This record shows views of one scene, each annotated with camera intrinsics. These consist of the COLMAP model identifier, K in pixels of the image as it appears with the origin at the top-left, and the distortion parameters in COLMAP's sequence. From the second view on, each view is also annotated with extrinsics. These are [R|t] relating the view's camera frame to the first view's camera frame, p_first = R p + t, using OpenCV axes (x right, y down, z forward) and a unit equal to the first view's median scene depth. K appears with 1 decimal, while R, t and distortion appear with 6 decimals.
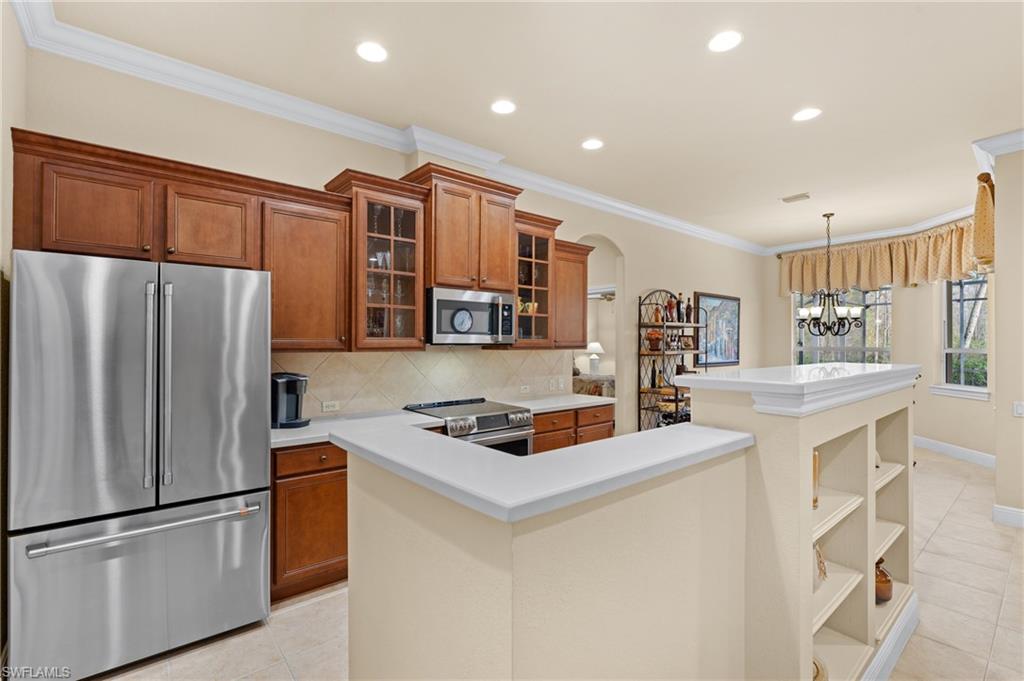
lens RADIAL K [[465.6, 0, 512.0], [0, 465.6, 340.5], [0, 0, 1]] dist [-0.014863, 0.000892]
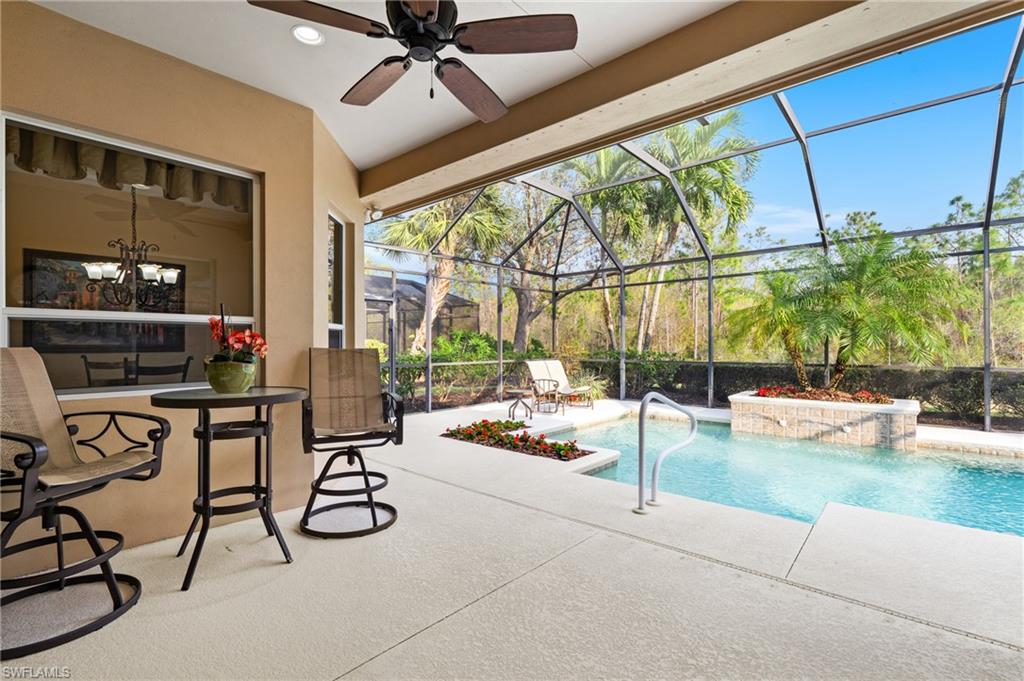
lens RADIAL K [[465.6, 0, 512.0], [0, 465.6, 340.5], [0, 0, 1]] dist [-0.014863, 0.000892]
pose [[0.987277, 0.000341, 0.159008, 2.080430], [-0.000122, 0.999999, -0.001386, 0.077806], [-0.159009, 0.001349, 0.987276, 0.376804]]
